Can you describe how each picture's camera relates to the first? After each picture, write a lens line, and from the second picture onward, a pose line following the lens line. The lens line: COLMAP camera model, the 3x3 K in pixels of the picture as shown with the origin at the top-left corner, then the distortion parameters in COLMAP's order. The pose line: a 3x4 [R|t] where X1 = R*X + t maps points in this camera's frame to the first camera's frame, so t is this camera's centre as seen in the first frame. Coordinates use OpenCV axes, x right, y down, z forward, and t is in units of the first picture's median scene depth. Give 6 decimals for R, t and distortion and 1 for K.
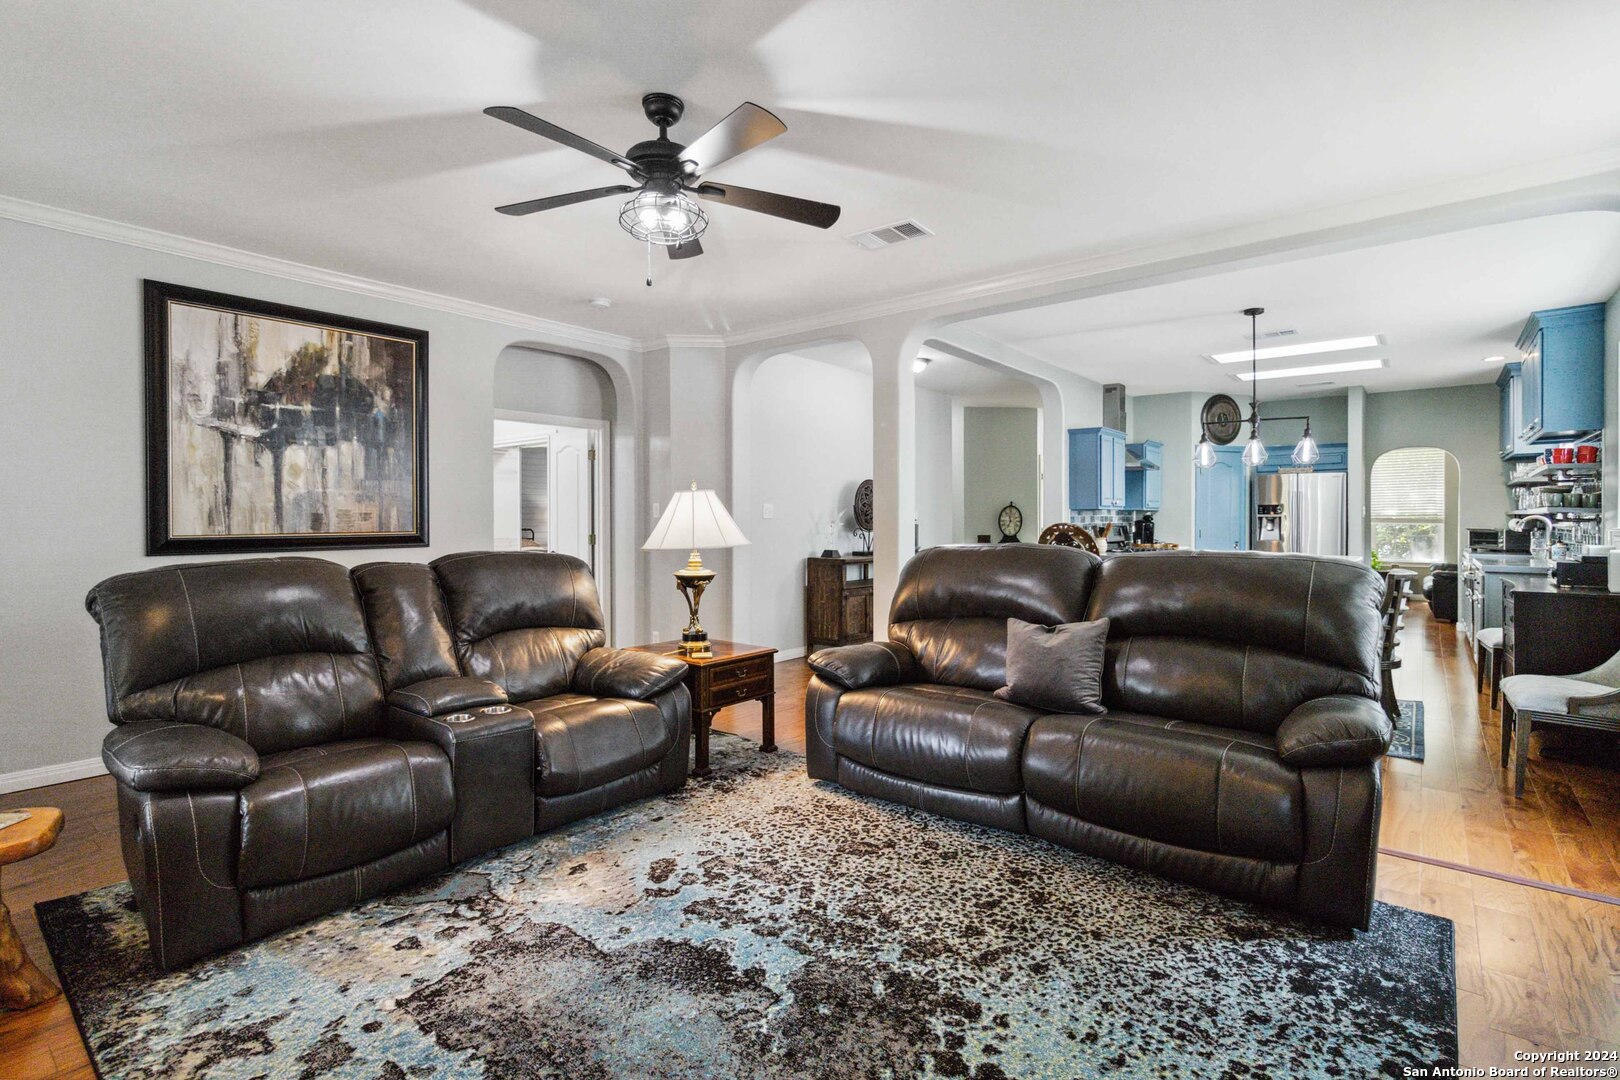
lens RADIAL K [[764.8, 0, 821.2], [0, 764.8, 519.8], [0, 0, 1]] dist [0.002840, 0.000162]
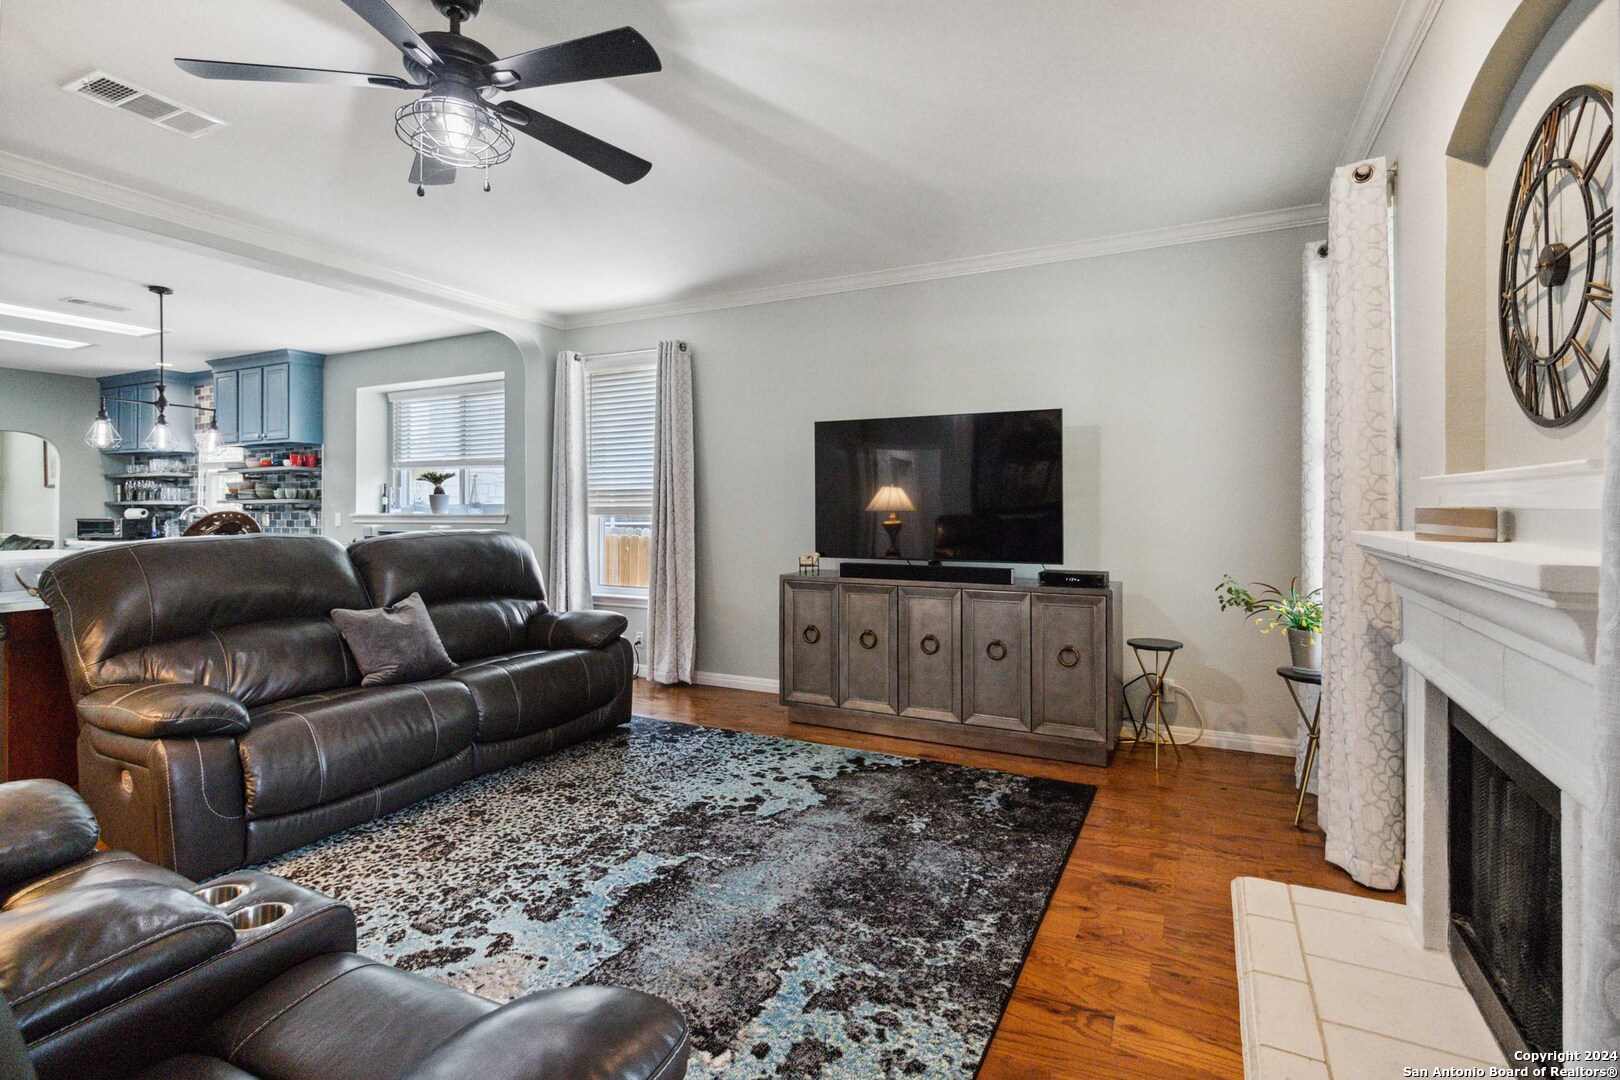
lens RADIAL K [[764.8, 0, 821.2], [0, 764.8, 519.8], [0, 0, 1]] dist [0.002840, 0.000162]
pose [[-0.209685, -0.014916, 0.977655, -1.053965], [0.005250, 0.999852, 0.016381, 0.005342], [-0.977755, 0.008568, -0.209576, 0.788001]]
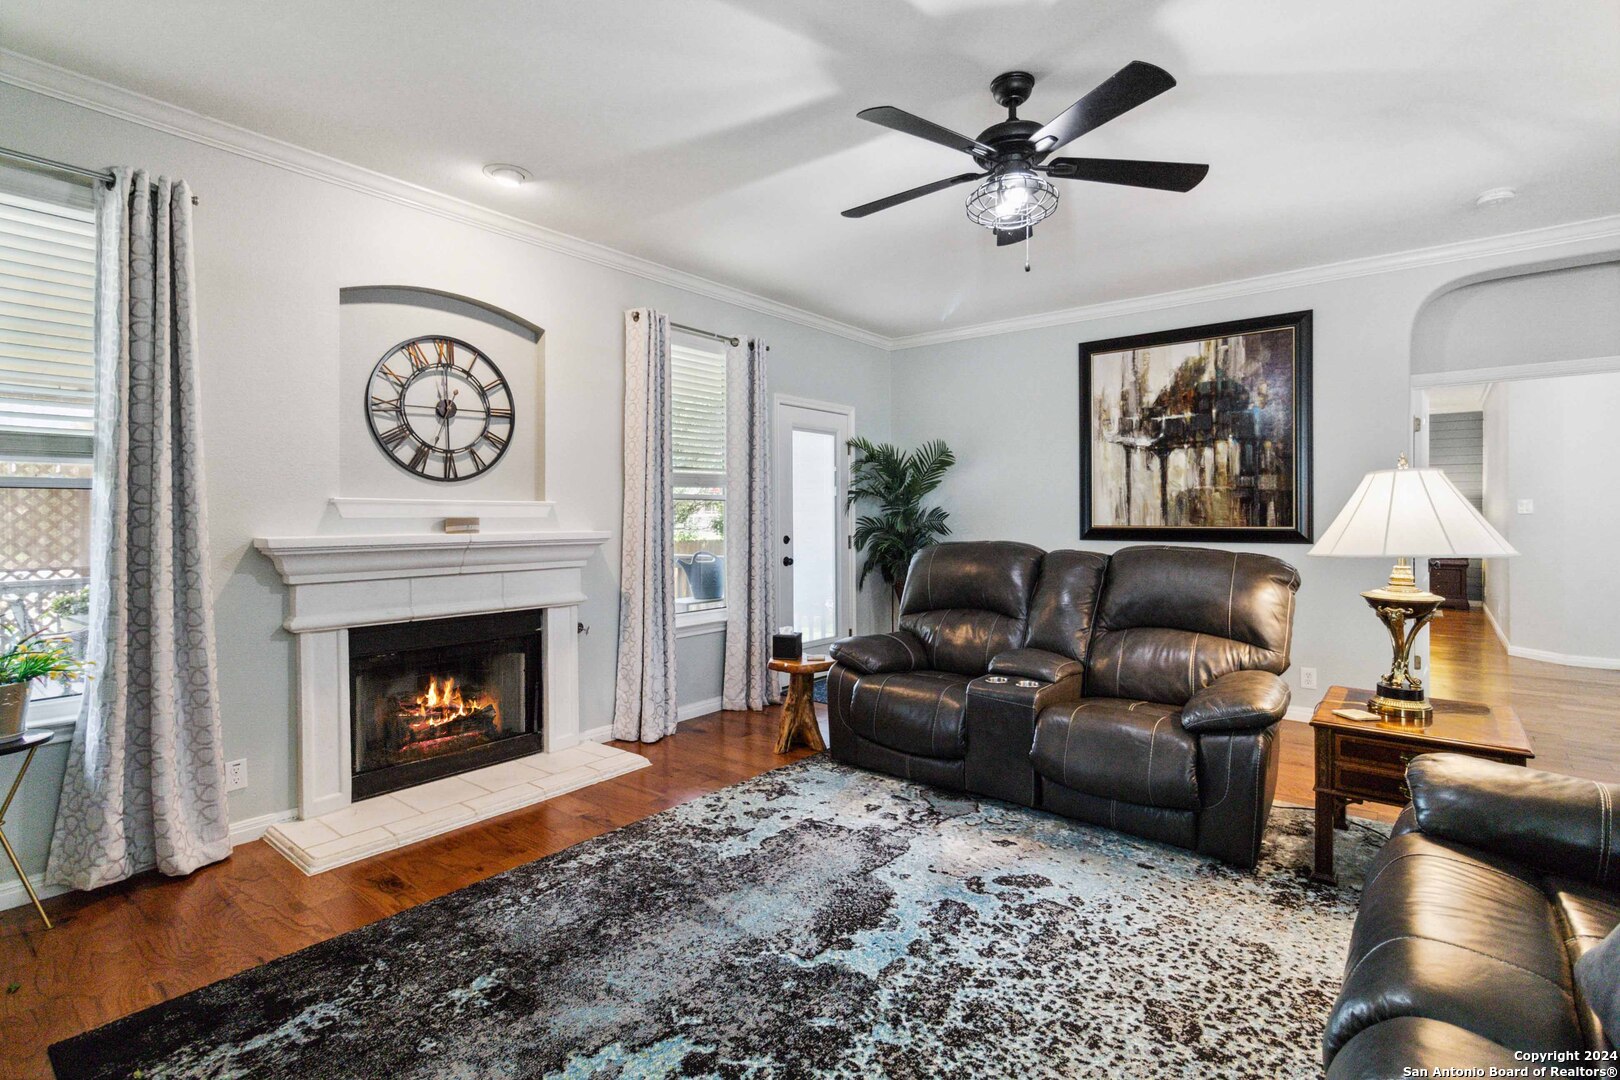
lens RADIAL K [[760.1, 0, 813.0], [0, 760.1, 511.9], [0, 0, 1]] dist [0.002265, 0.000708]
pose [[-0.009276, -0.002057, -0.999955, 0.754983], [-0.001414, 0.999997, -0.002044, -0.000400], [0.999956, 0.001395, -0.009278, 0.757846]]
